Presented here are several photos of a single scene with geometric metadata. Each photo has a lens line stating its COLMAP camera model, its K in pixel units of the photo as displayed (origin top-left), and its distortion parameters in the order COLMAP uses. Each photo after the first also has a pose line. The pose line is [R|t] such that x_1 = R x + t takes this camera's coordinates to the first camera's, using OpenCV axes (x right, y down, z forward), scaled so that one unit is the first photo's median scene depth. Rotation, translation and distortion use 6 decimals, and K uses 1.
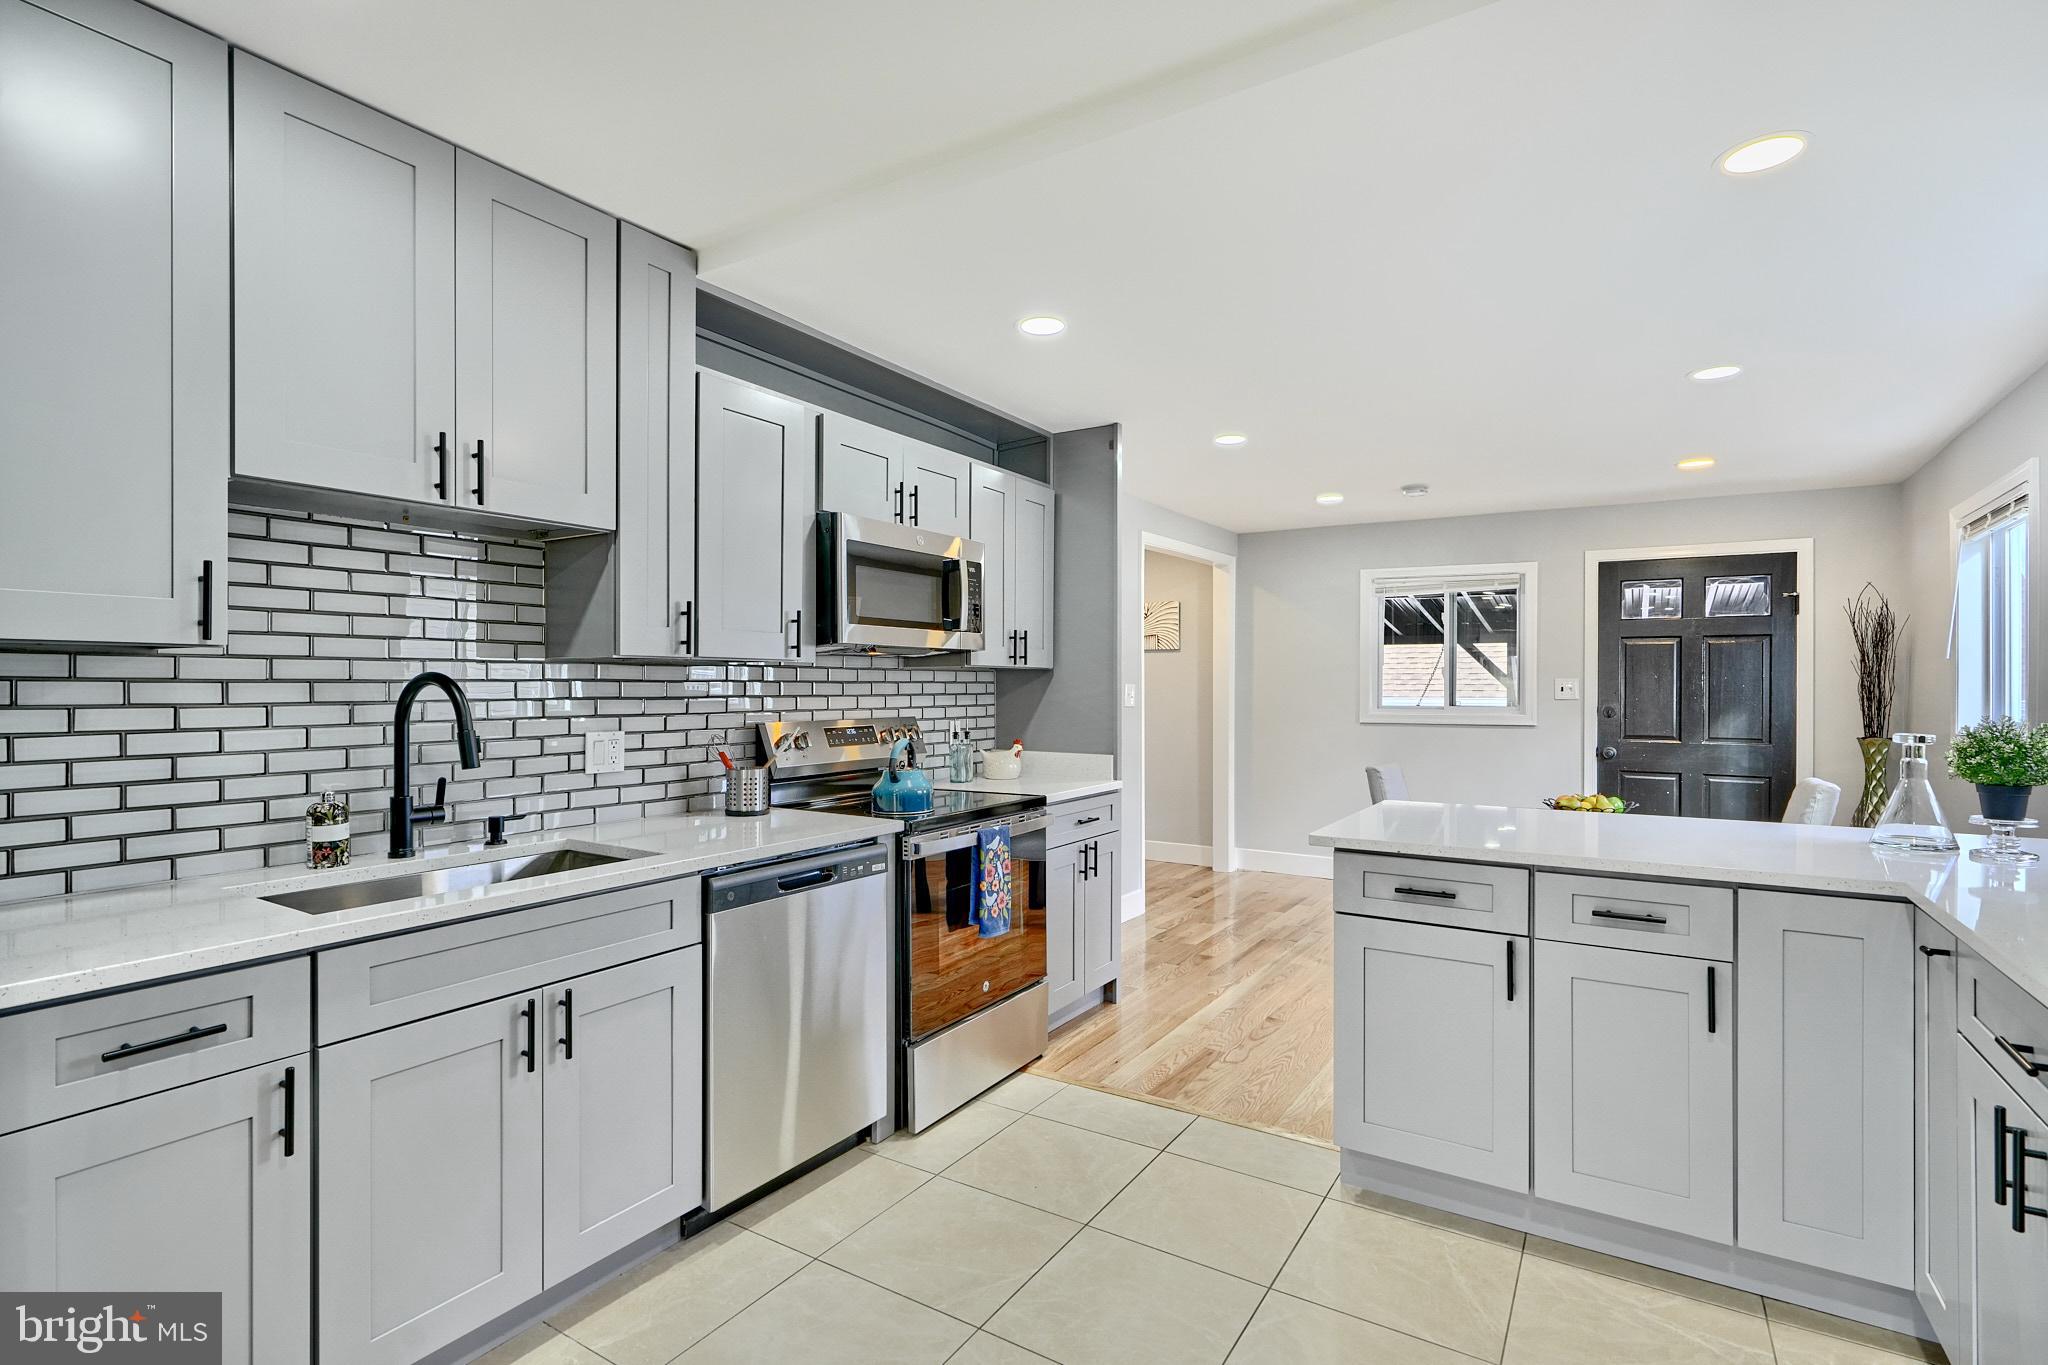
lens RADIAL K [[969.9, 0, 1022.7], [0, 969.9, 688.8], [0, 0, 1]] dist [-0.000717, -0.000229]
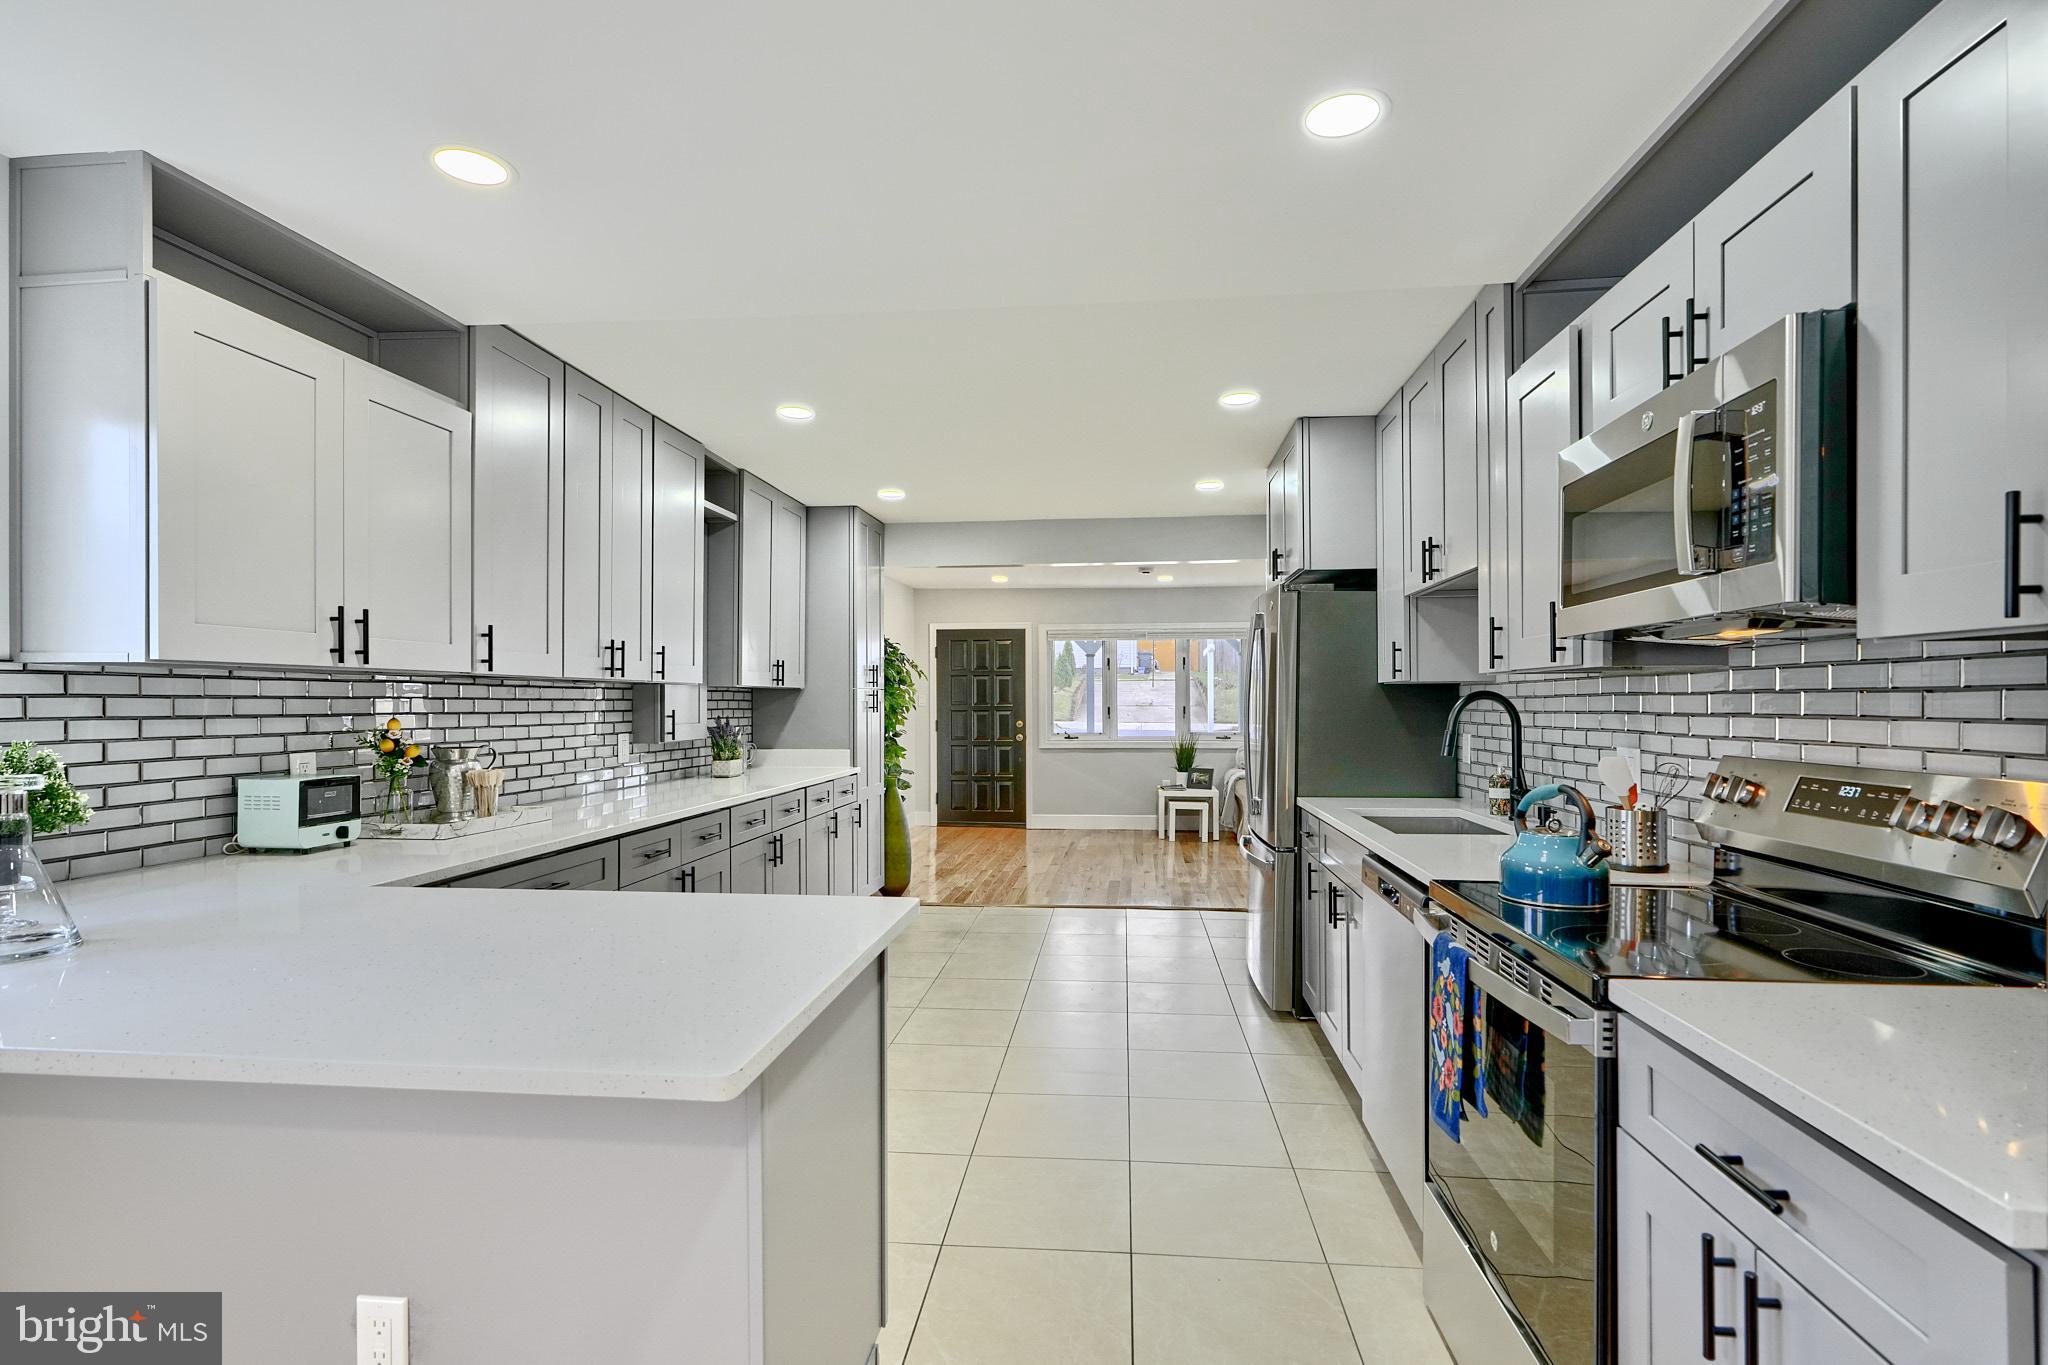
lens RADIAL K [[972.6, 0, 1027.8], [0, 972.6, 700.8], [0, 0, 1]] dist [0.002549, 0.000217]
pose [[-0.897449, -0.000064, -0.441117, 0.459995], [0.000219, 1.000000, -0.000590, -0.001340], [0.441117, -0.000626, -0.897449, 1.425684]]
